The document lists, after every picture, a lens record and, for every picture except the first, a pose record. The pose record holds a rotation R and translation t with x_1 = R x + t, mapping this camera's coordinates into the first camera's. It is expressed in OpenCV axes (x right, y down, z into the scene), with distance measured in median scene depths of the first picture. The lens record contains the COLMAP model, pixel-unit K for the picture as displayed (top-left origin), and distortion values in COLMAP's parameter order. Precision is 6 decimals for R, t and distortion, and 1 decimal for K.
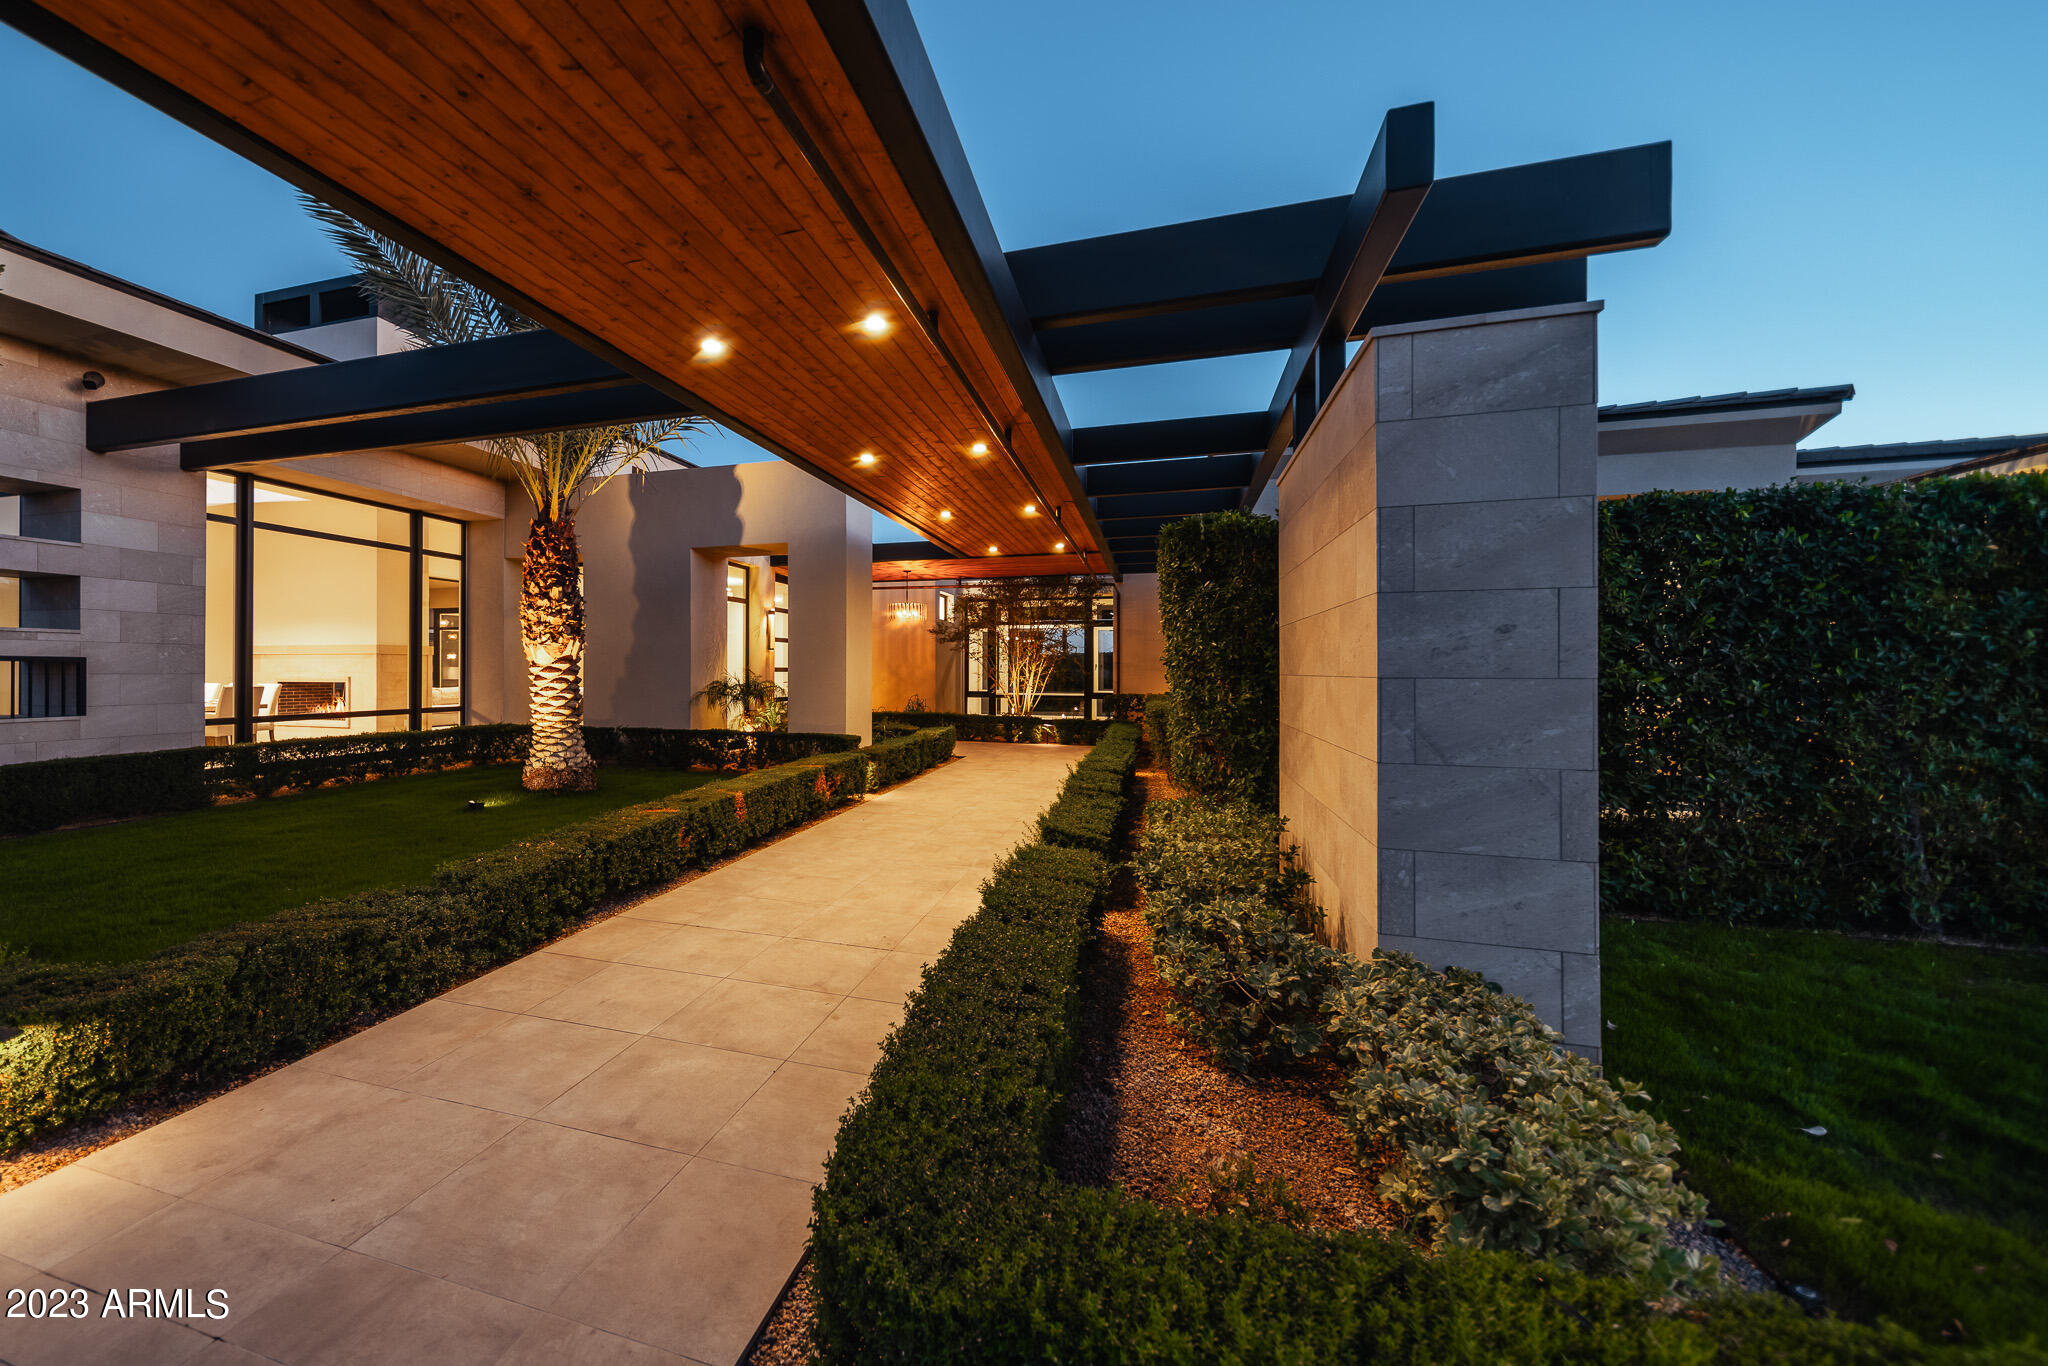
lens RADIAL K [[735.9, 0, 1017.3], [0, 735.9, 663.5], [0, 0, 1]] dist [0.000367, 0.000097]
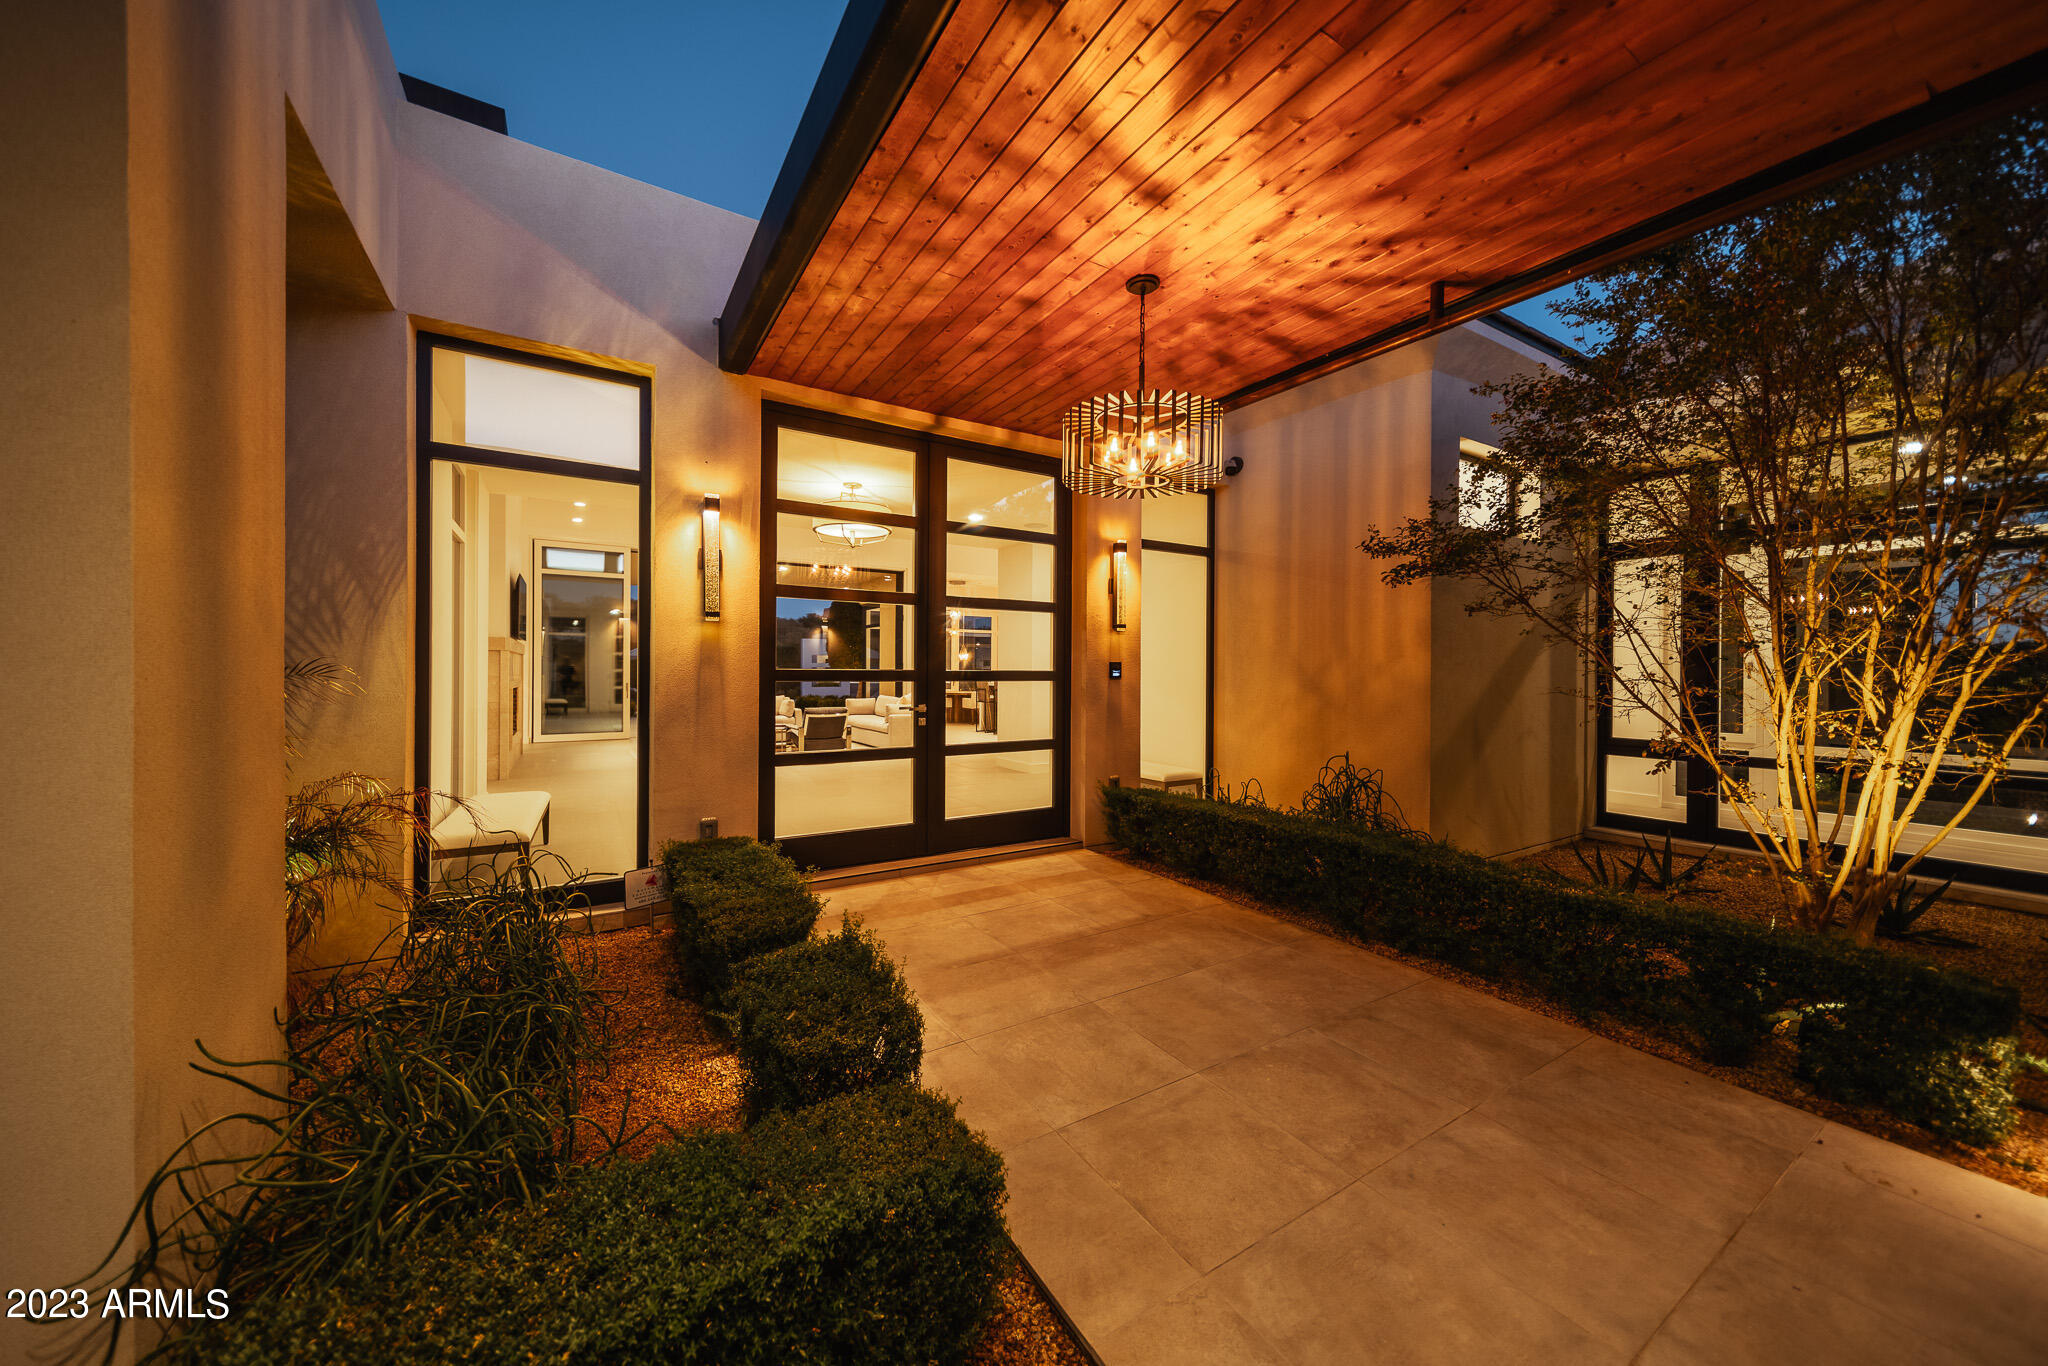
lens RADIAL K [[735.9, 0, 1017.3], [0, 735.9, 663.5], [0, 0, 1]] dist [0.000367, 0.000097]
pose [[0.657723, -0.002984, -0.753254, 0.009092], [-0.002702, 0.999976, -0.006321, 0.004768], [0.753255, 0.006193, 0.657700, 0.647493]]
